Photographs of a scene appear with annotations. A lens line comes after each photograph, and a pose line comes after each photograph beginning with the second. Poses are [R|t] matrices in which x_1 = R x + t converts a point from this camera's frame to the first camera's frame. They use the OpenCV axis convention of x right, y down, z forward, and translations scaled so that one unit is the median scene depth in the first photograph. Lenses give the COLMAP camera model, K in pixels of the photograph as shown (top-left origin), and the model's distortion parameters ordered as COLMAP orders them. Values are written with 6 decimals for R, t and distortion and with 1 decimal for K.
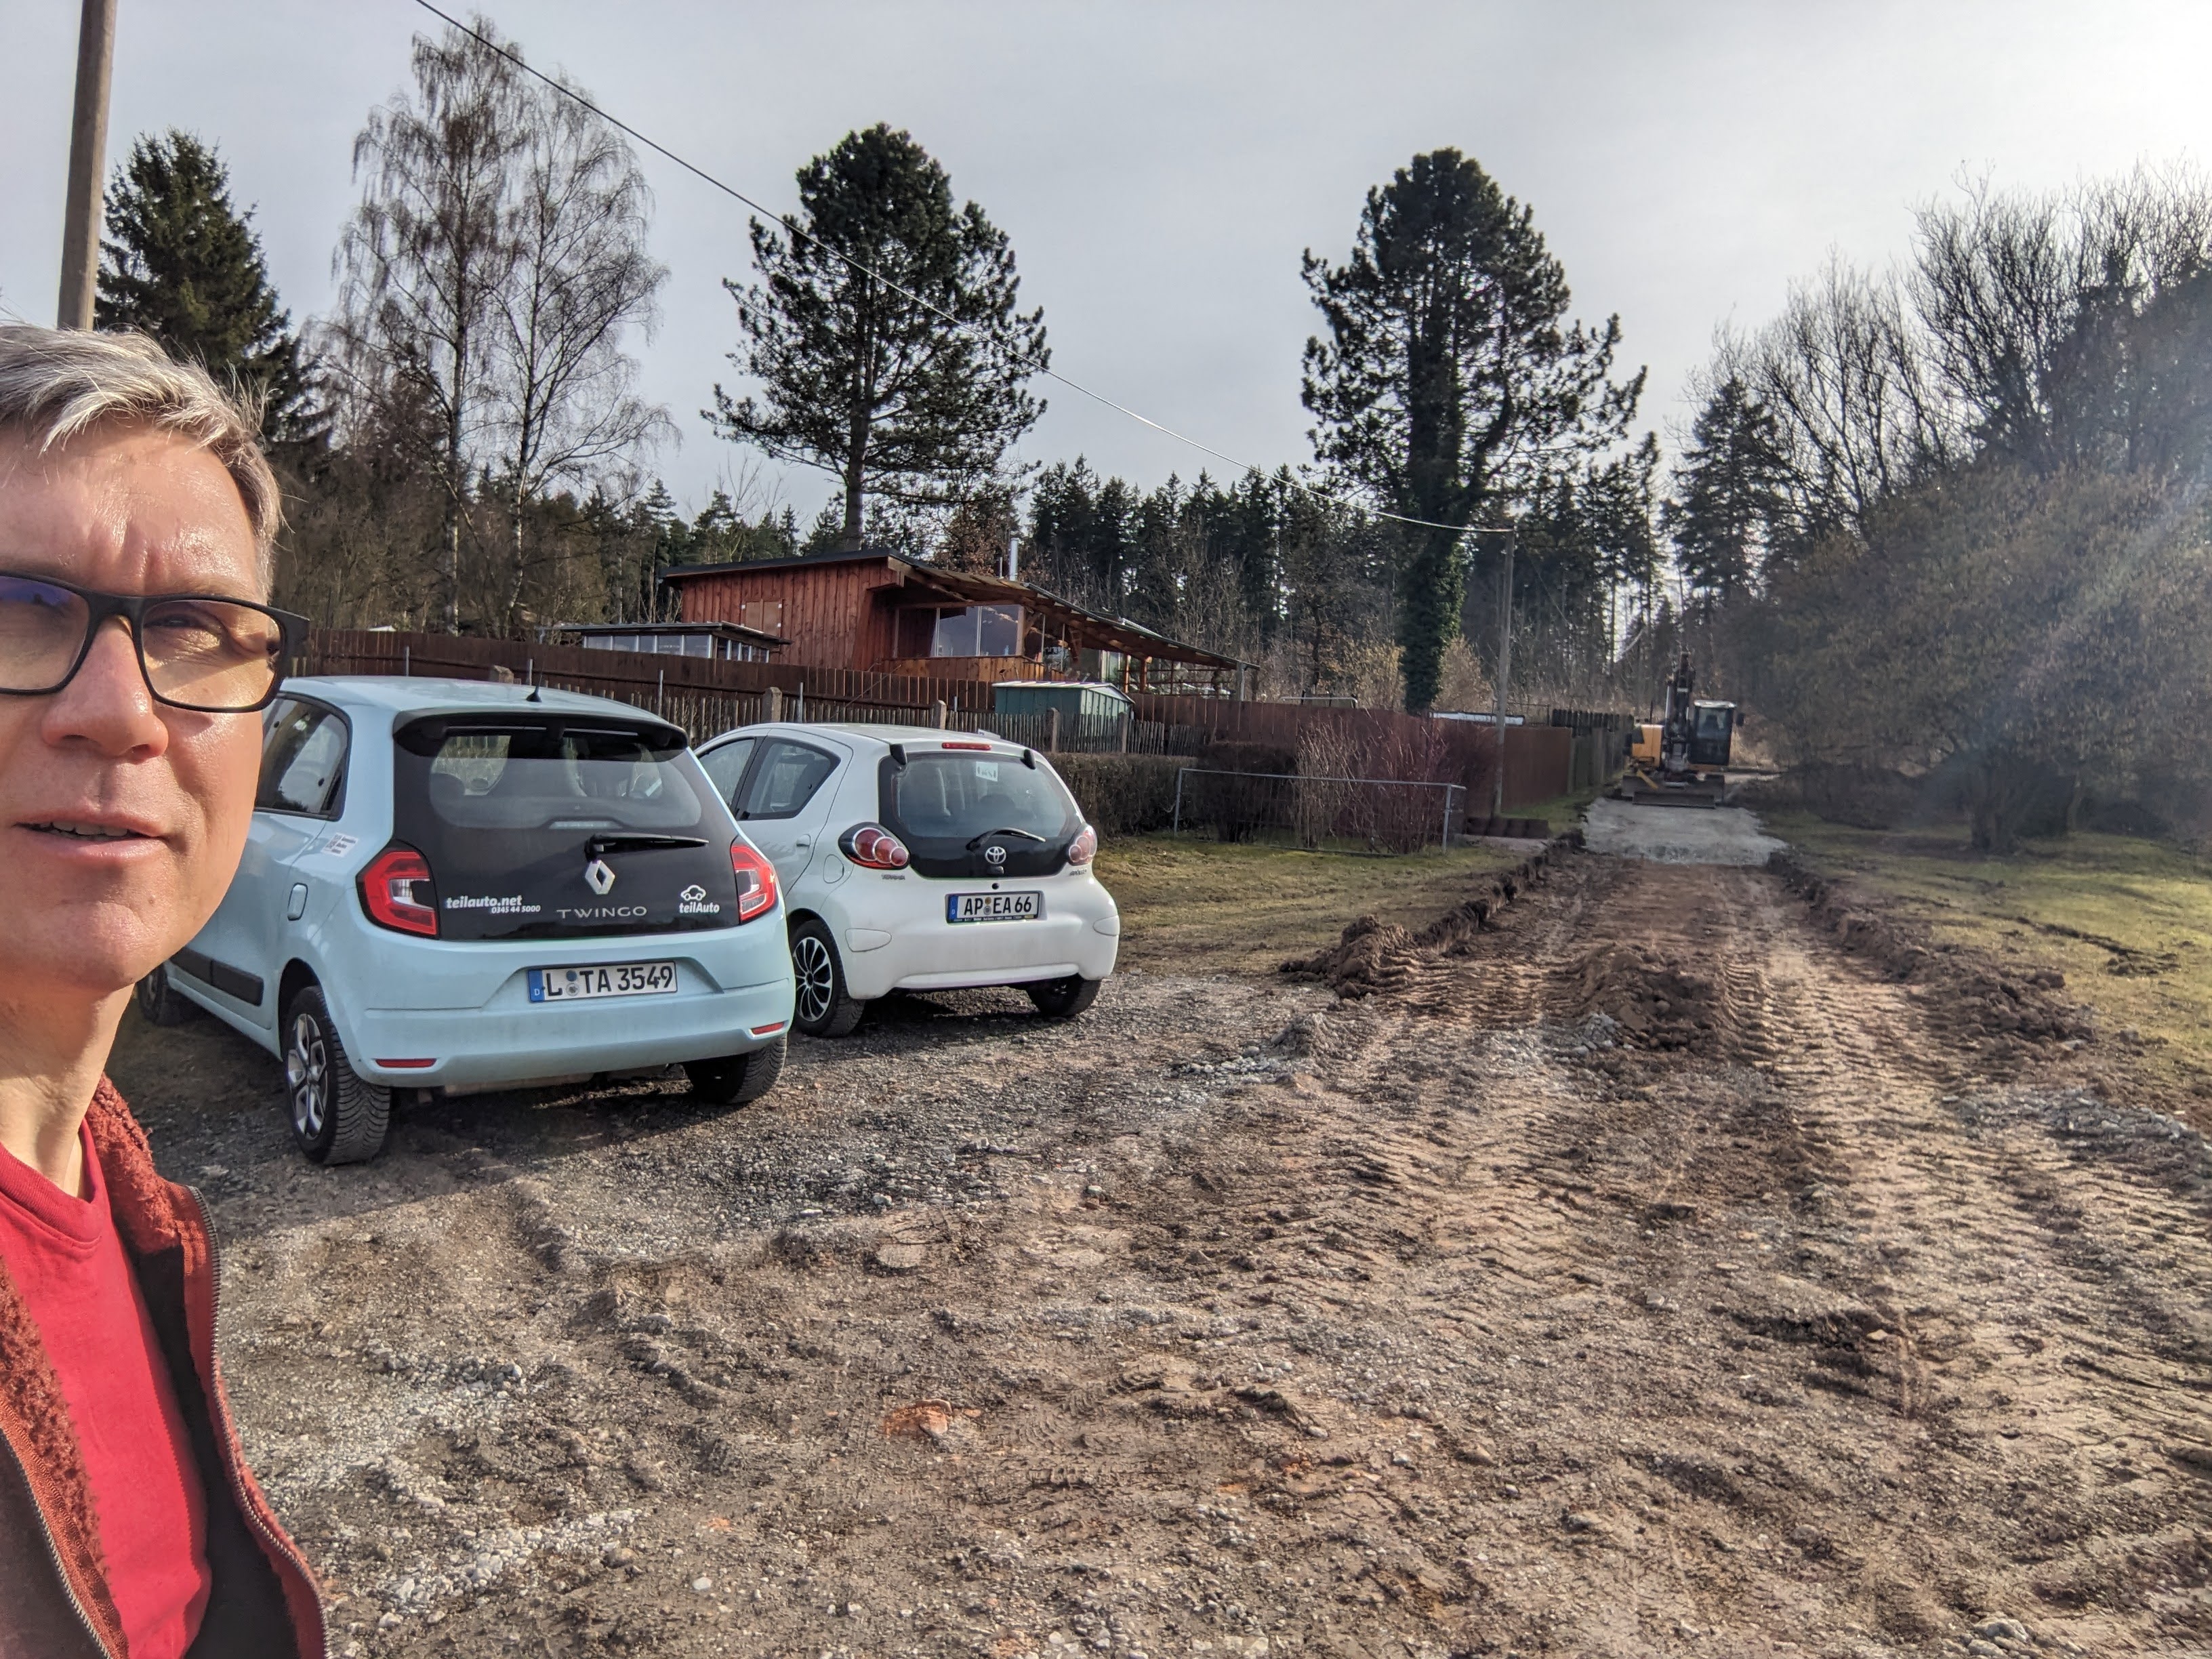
lens RADIAL K [[1536.6, 0, 1101.8], [0, 1536.6, 787.9], [0, 0, 1]] dist [0.001072, 0.001161]
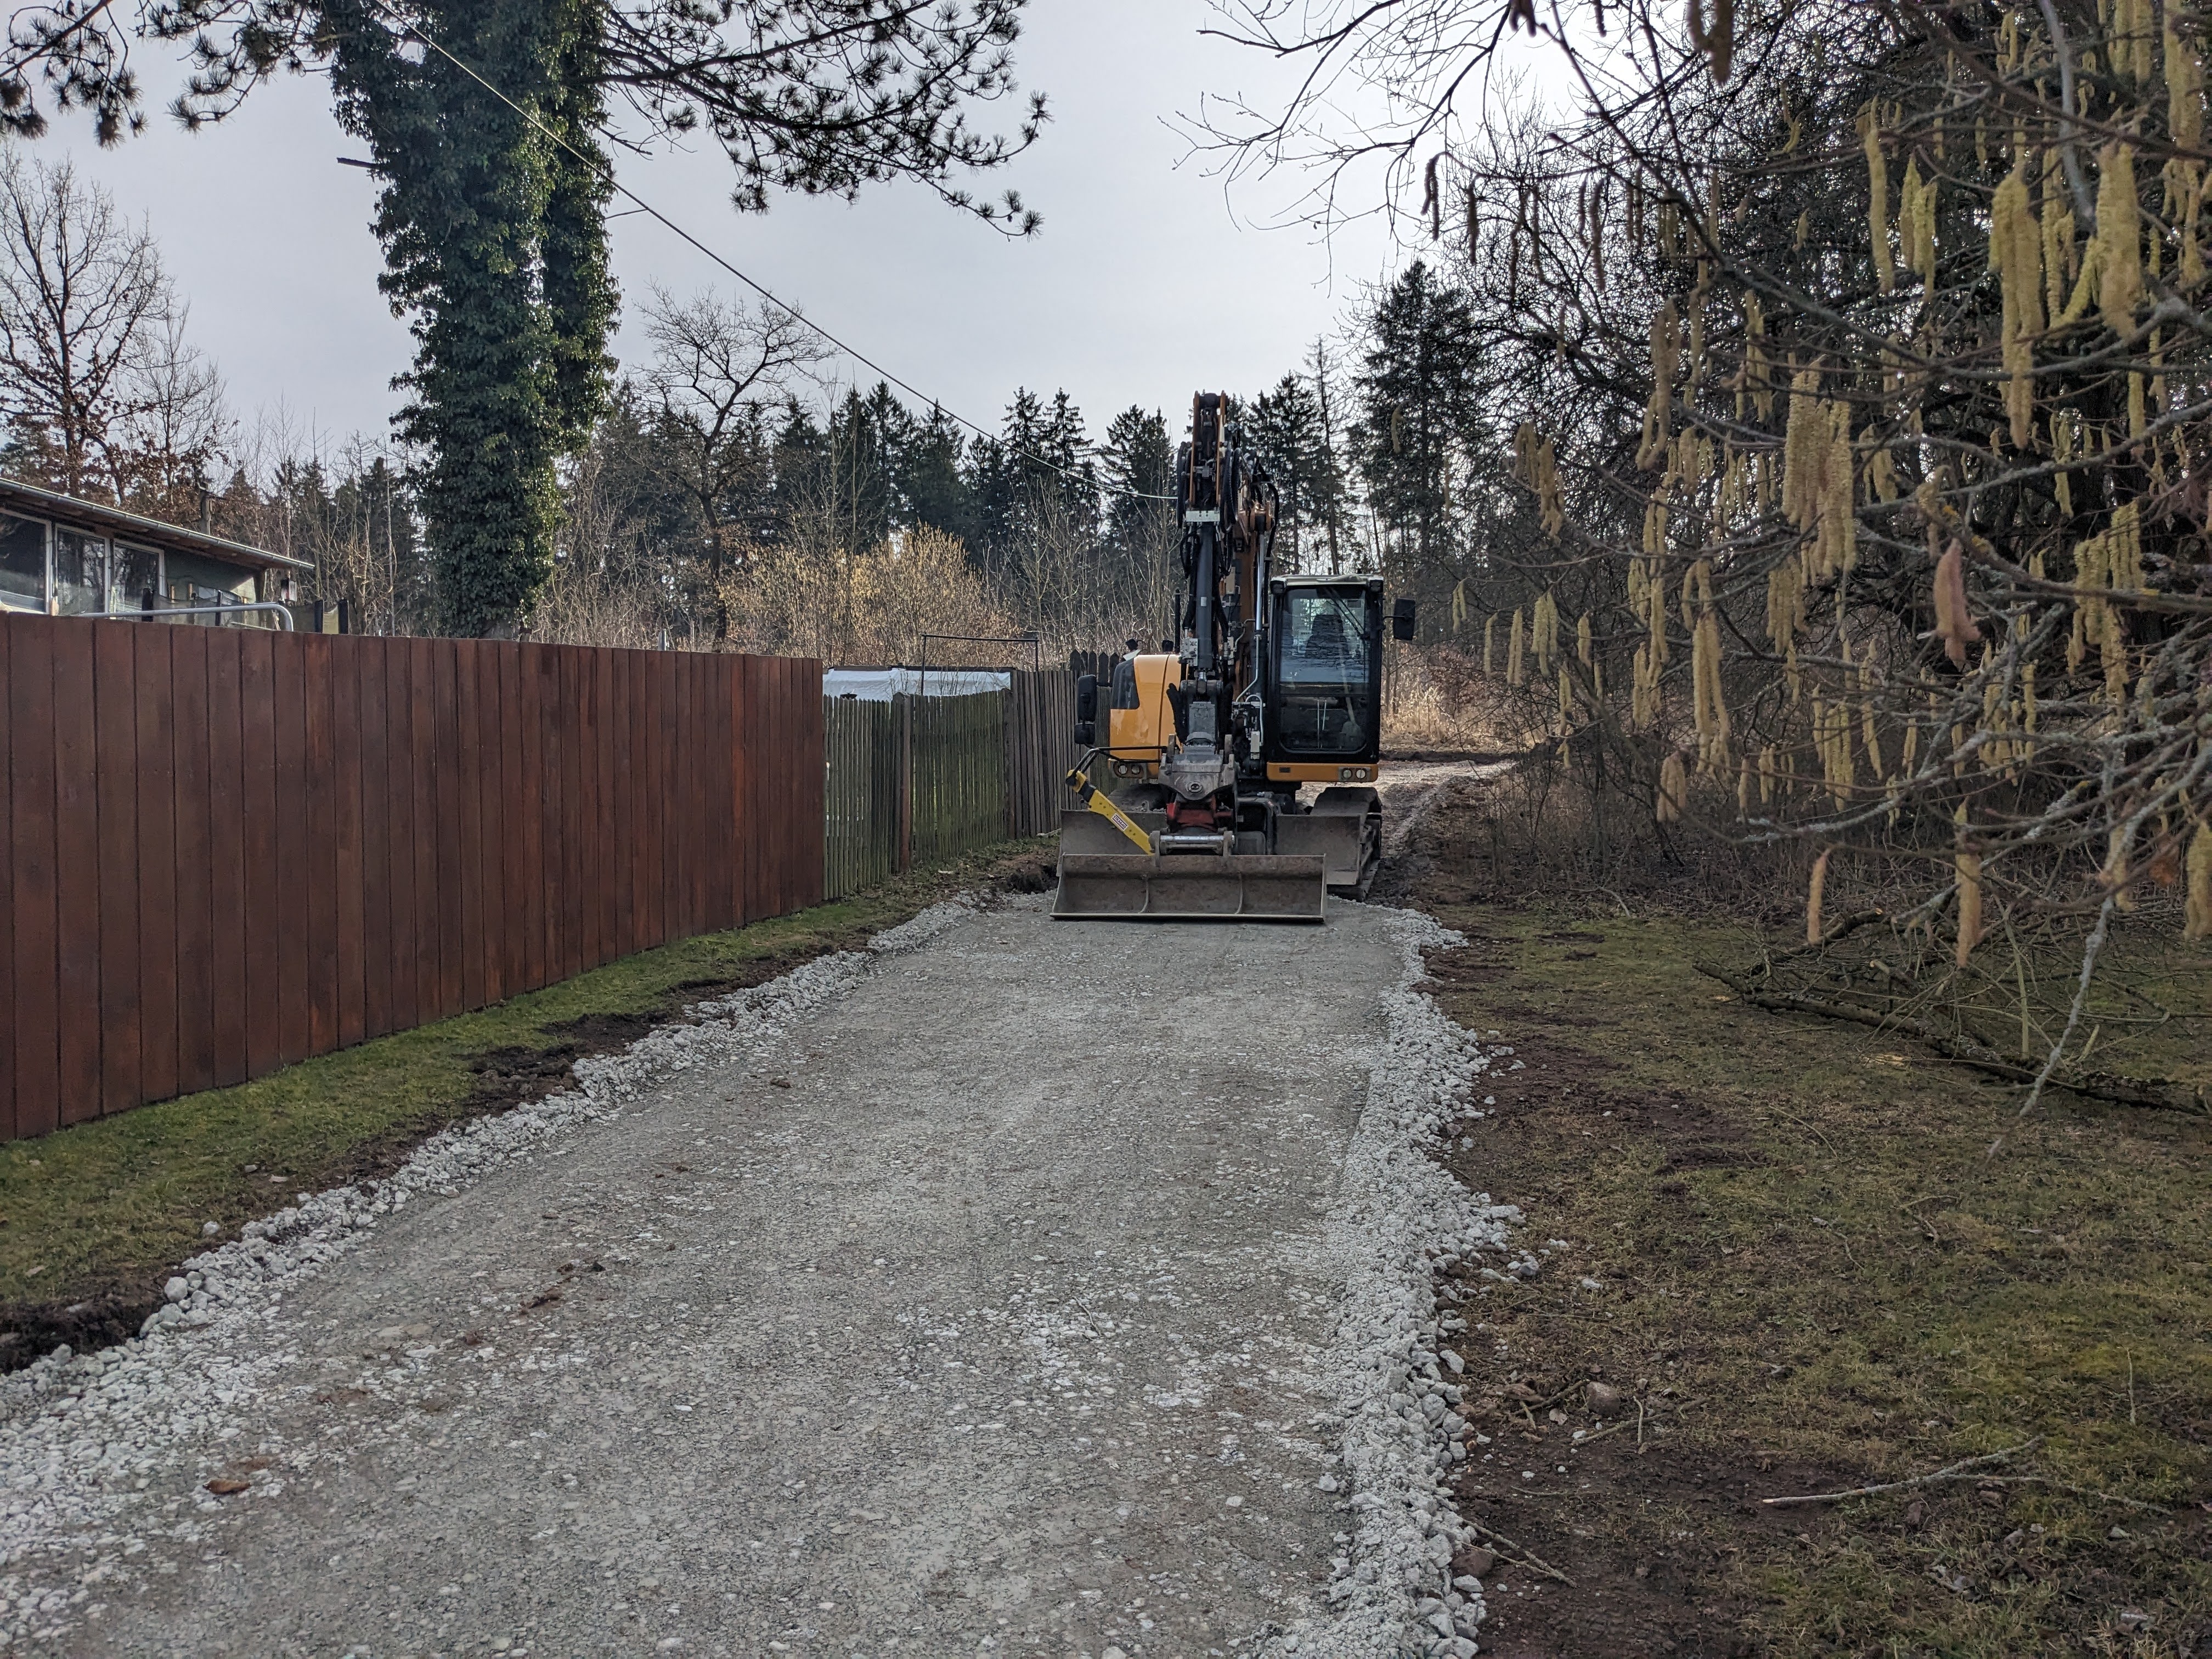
lens RADIAL K [[1936.1, 0, 1106.0], [0, 1936.1, 829.5], [0, 0, 1]] dist [0.104338, 0.003076]
pose [[0.974817, -0.067152, 0.212654, 0.226946], [0.064078, 0.997717, 0.021324, -0.010526], [-0.213601, -0.007160, 0.976895, 0.523783]]
